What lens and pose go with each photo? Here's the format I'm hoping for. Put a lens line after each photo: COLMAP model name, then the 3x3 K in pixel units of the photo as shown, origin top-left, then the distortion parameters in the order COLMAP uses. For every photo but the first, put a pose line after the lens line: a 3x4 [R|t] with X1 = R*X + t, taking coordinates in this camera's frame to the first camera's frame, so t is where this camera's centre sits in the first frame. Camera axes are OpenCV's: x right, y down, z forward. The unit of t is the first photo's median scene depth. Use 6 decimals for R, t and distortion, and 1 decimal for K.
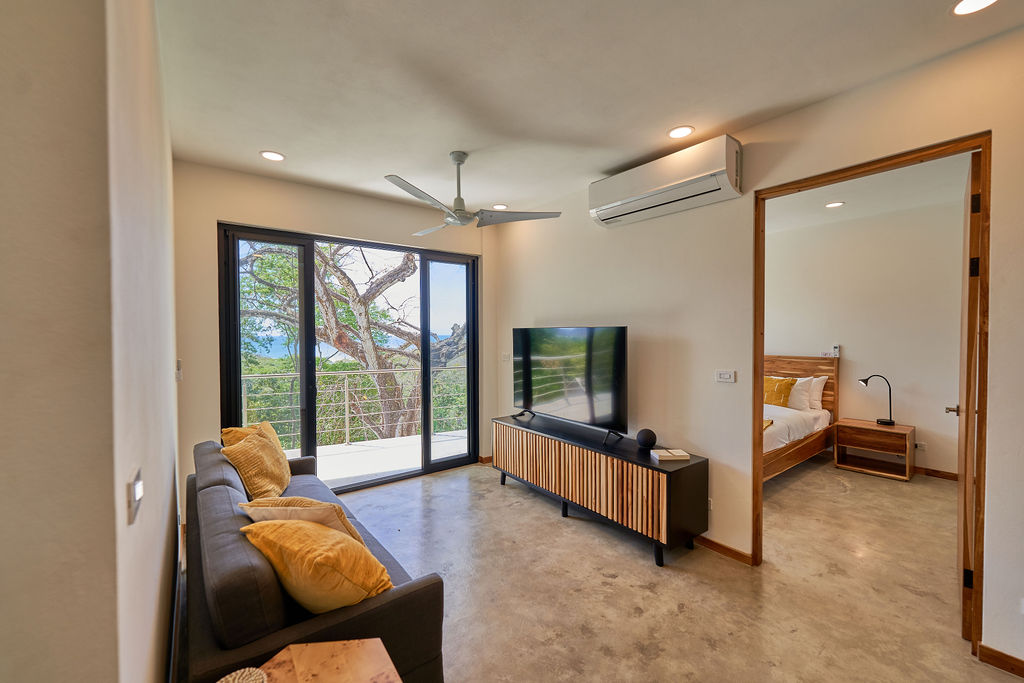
lens RADIAL K [[415.1, 0, 514.0], [0, 415.1, 341.6], [0, 0, 1]] dist [-0.000441, -0.000656]
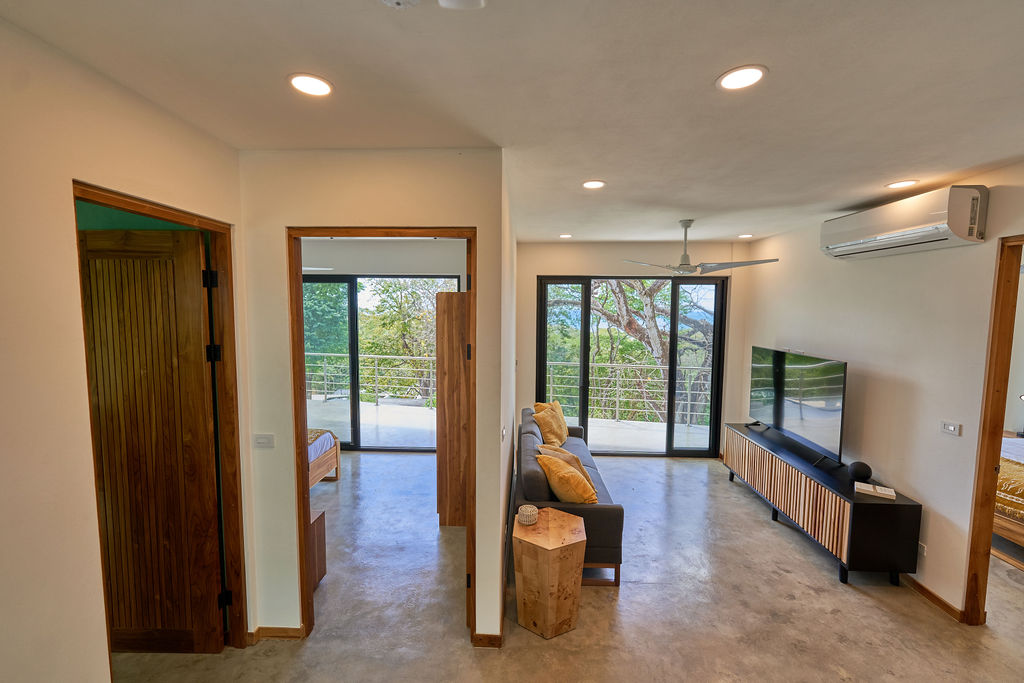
lens RADIAL K [[415.1, 0, 511.7], [0, 415.1, 339.3], [0, 0, 1]] dist [-0.000441, -0.000656]
pose [[0.766923, 0.056263, -0.639268, 0.322975], [-0.023196, 0.997929, 0.060002, -0.154065], [0.641319, -0.031188, 0.766640, -0.392955]]
